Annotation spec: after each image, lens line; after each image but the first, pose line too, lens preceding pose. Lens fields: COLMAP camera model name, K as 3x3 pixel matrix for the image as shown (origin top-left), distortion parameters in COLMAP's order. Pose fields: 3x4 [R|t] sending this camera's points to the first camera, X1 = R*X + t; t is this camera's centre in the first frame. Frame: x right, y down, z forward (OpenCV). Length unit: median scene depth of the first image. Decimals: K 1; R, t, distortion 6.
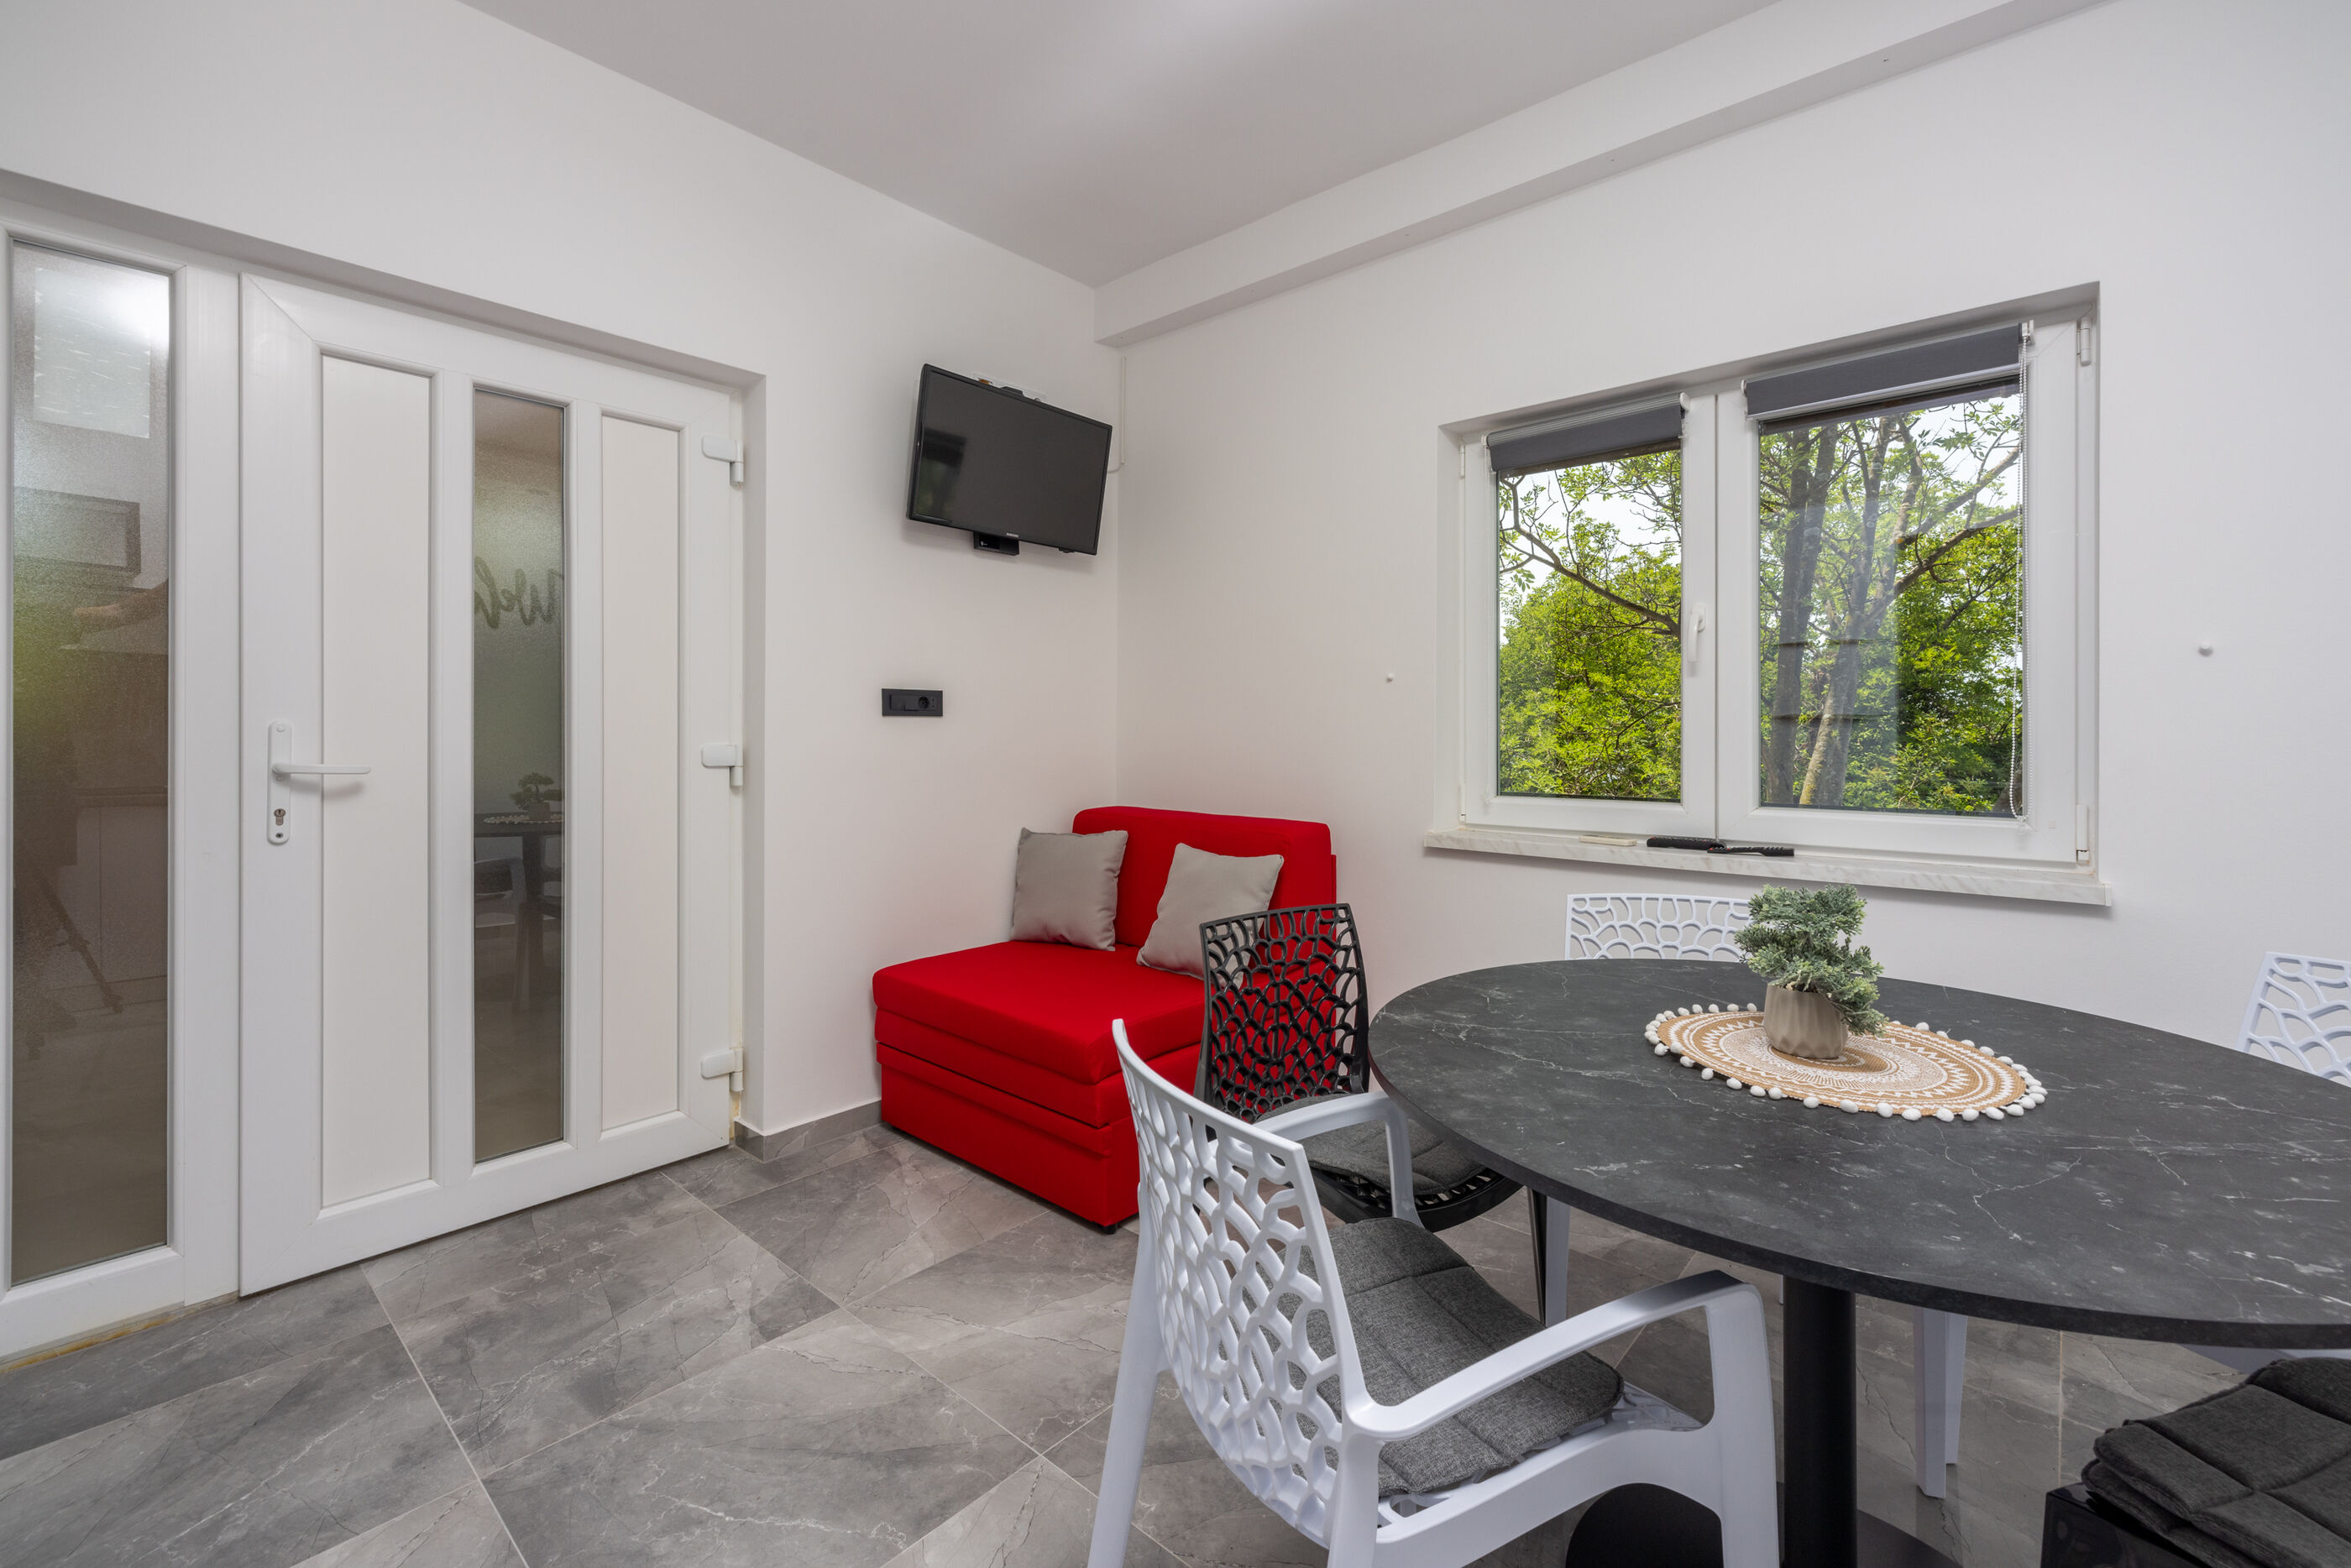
lens RADIAL K [[1007.9, 0, 1181.3], [0, 1007.9, 734.2], [0, 0, 1]] dist [-0.003052, -0.000534]
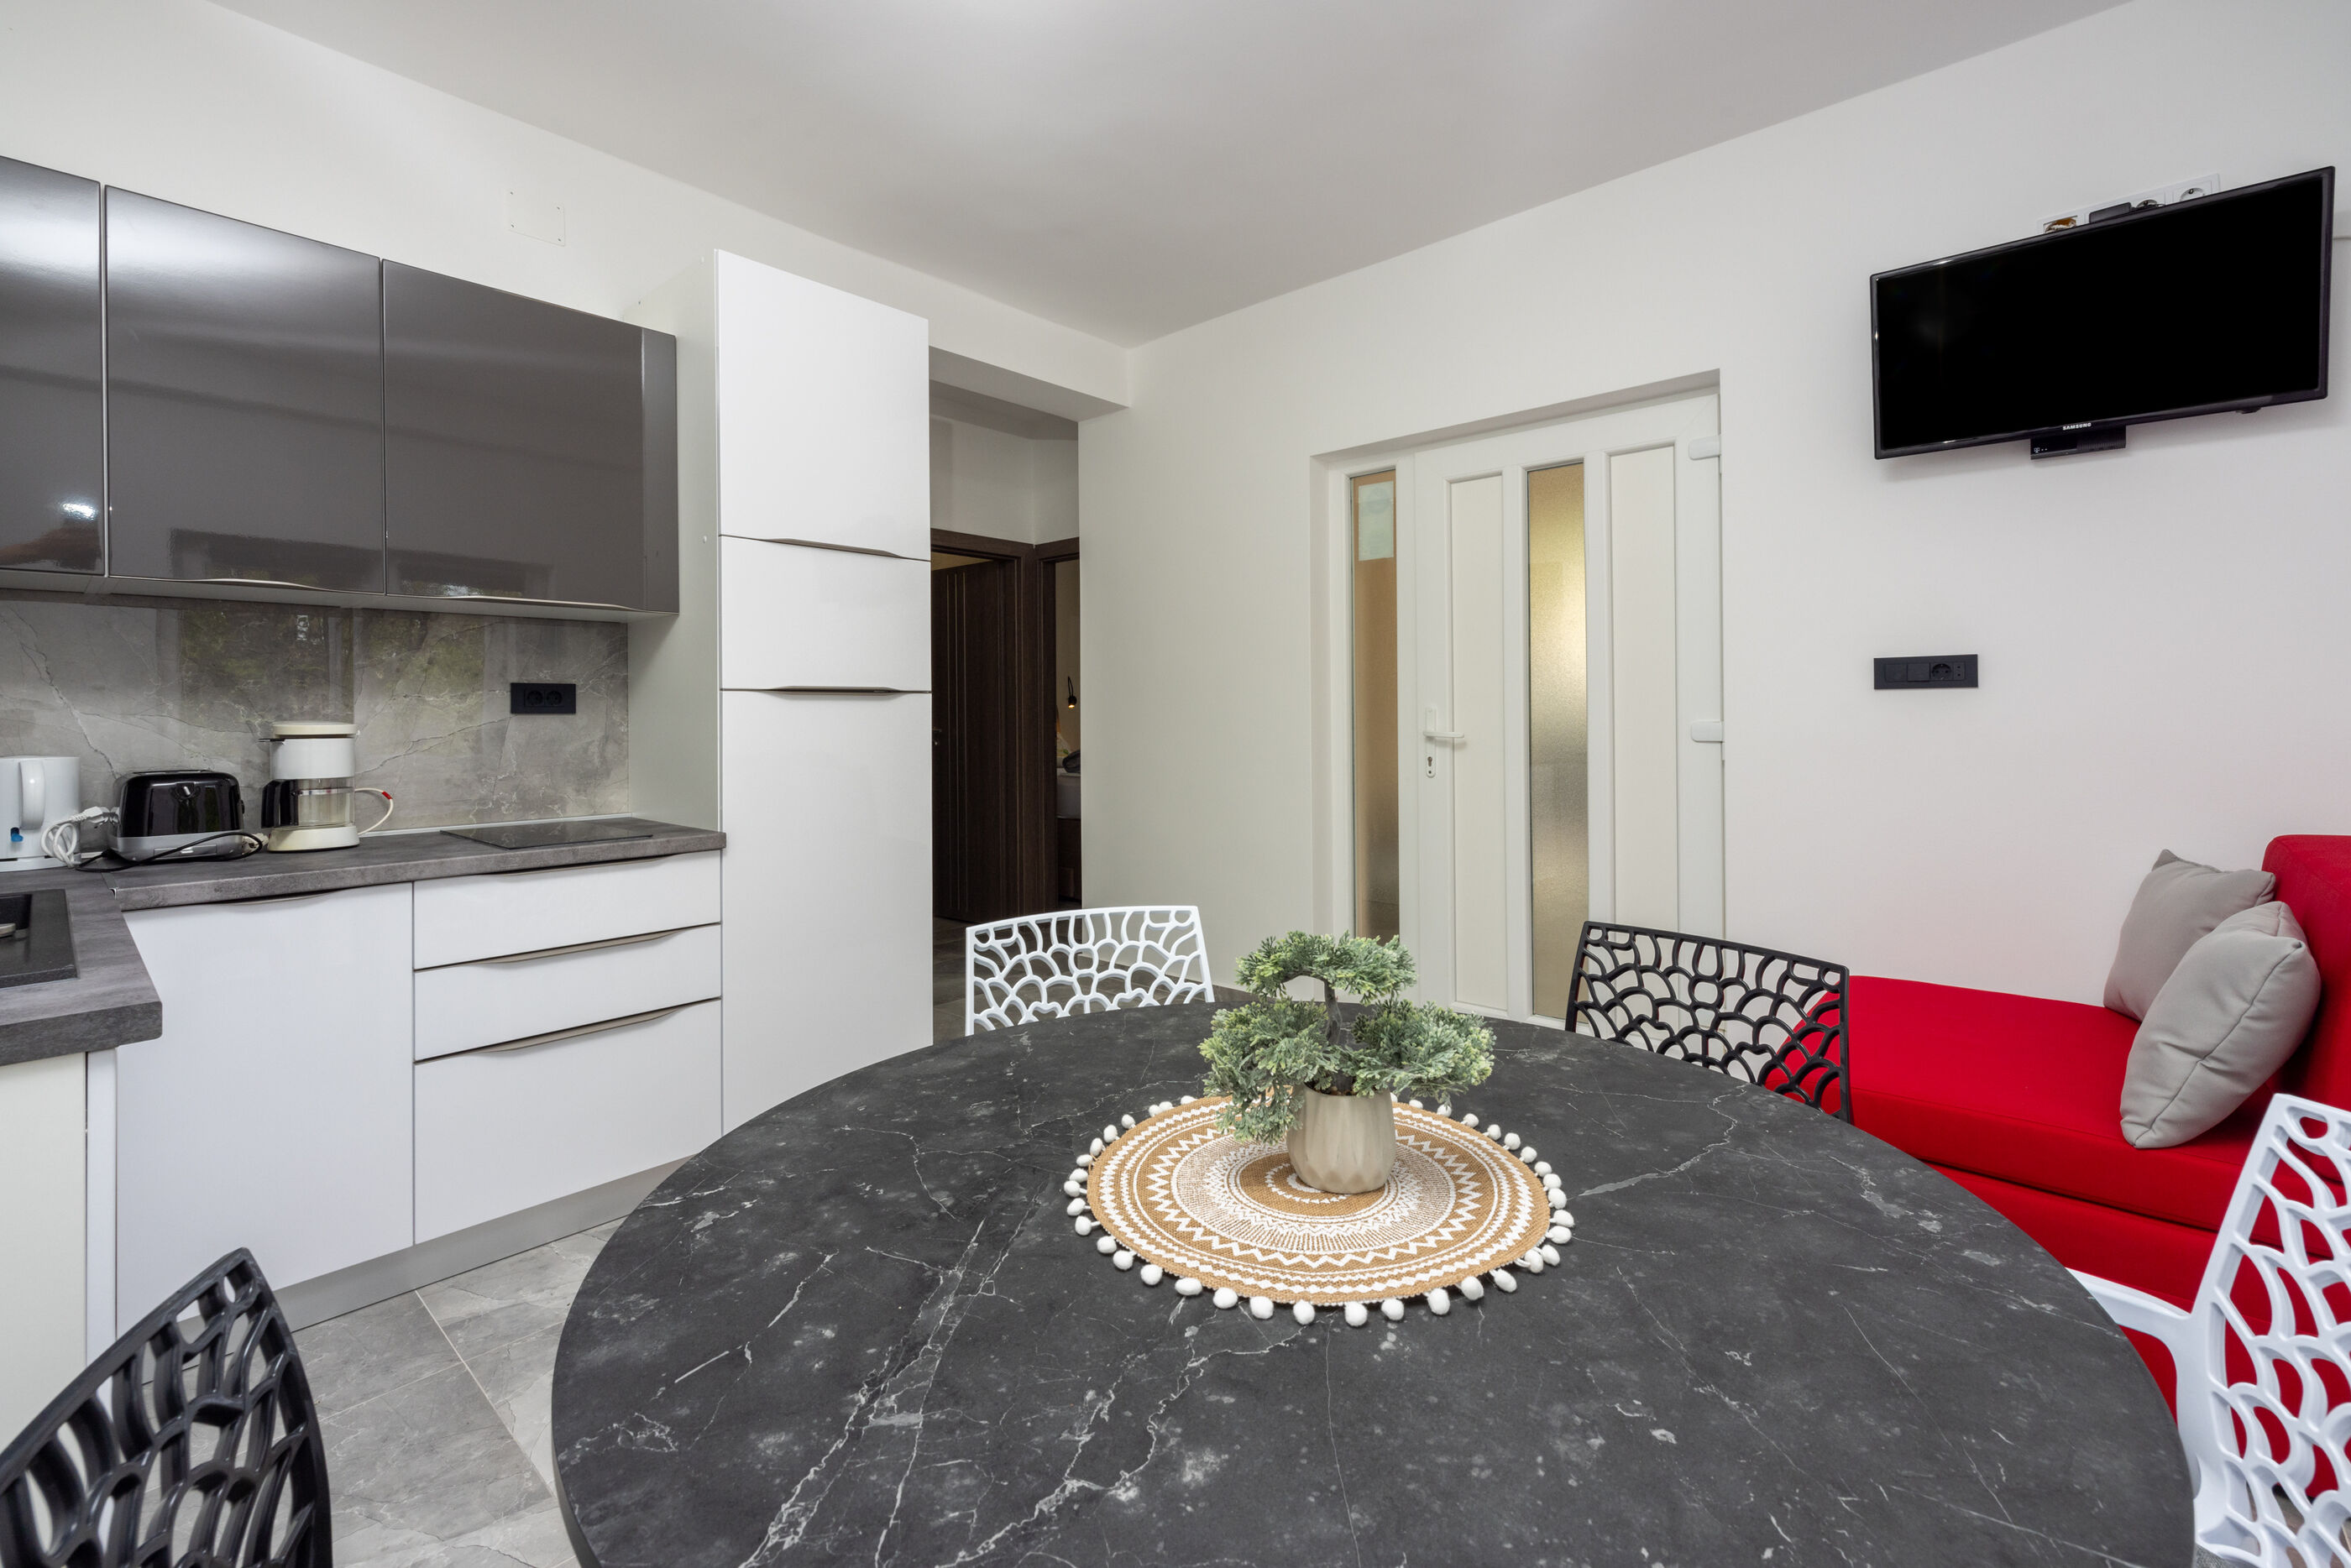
lens RADIAL K [[1030.4, 0, 1192.2], [0, 1030.4, 705.1], [0, 0, 1]] dist [-0.009083, -0.000111]
pose [[0.005436, -0.007310, -0.999959, 1.719897], [0.004159, 0.999965, -0.007287, -0.000766], [0.999977, -0.004119, 0.005466, 1.168705]]
